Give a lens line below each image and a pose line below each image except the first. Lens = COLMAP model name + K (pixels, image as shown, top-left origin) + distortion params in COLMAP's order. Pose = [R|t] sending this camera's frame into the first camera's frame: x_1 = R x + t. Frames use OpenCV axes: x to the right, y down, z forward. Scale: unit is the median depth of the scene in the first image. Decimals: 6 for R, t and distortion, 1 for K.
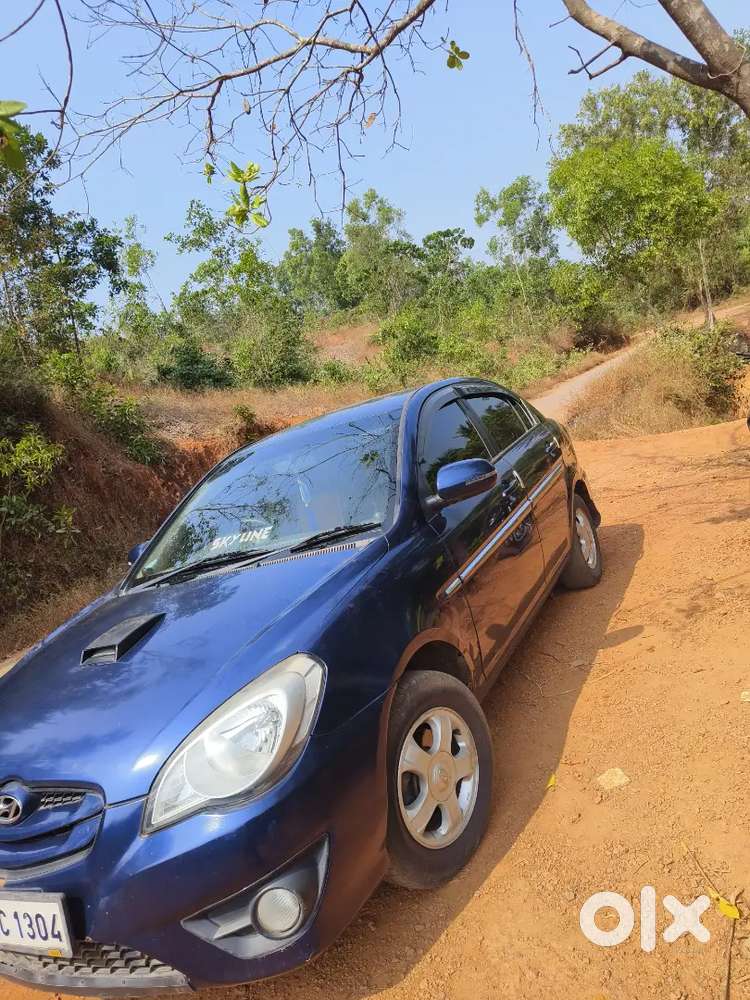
lens RADIAL K [[695.6, 0, 388.2], [0, 695.6, 495.7], [0, 0, 1]] dist [0.046079, -0.050294]
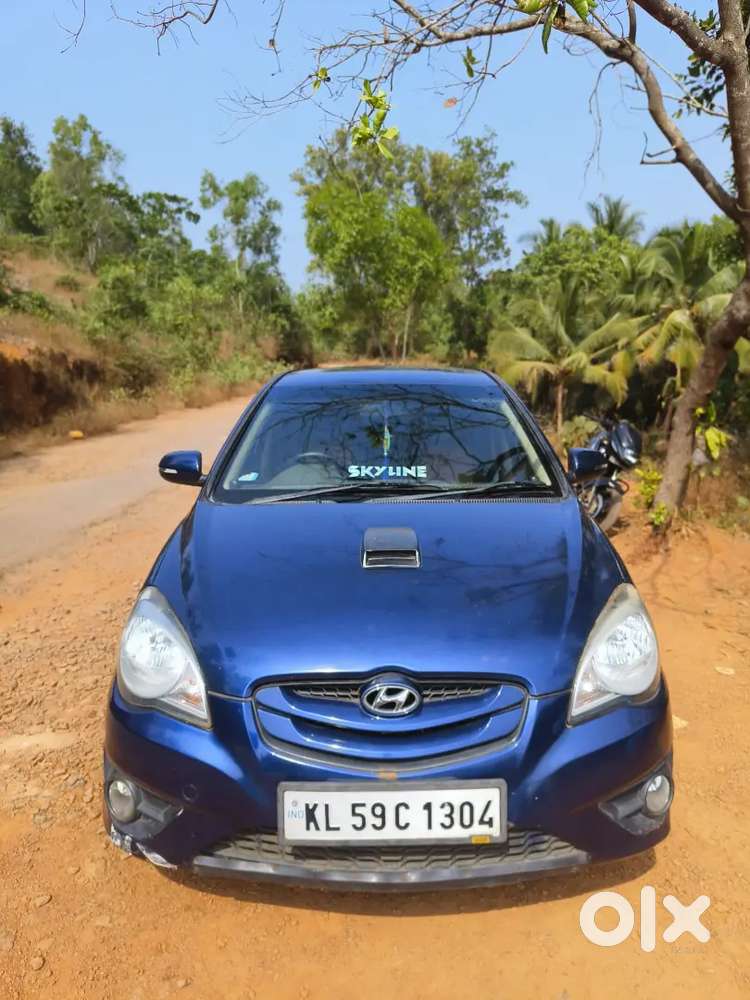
lens RADIAL K [[698.4, 0, 381.5], [0, 698.4, 511.4], [0, 0, 1]] dist [0.047860, -0.059873]
pose [[0.850966, 0.195309, 0.487557, -0.615449], [-0.203348, 0.978406, -0.037021, 0.139320], [-0.484259, -0.067640, 0.872306, 0.123685]]
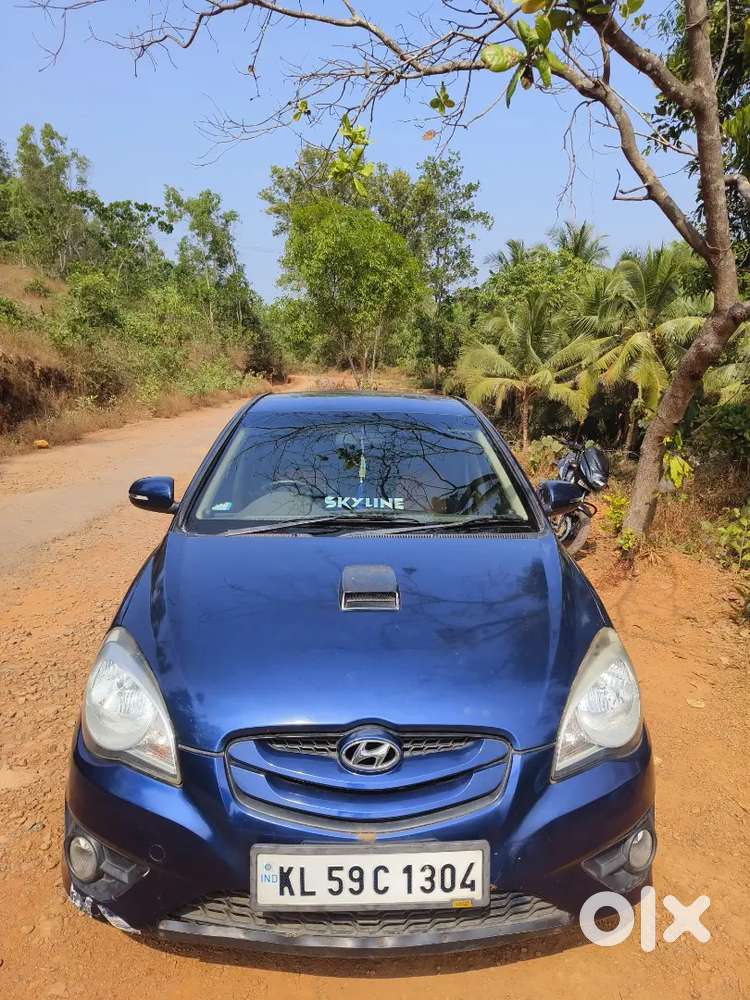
lens RADIAL K [[695.4, 0, 375.0], [0, 695.4, 500.0], [0, 0, 1]] dist [0.032283, -0.032885]
pose [[0.828341, 0.224219, 0.513398, -0.622752], [-0.216311, 0.973355, -0.076091, 0.114634], [-0.516780, -0.048025, 0.854770, 0.146754]]
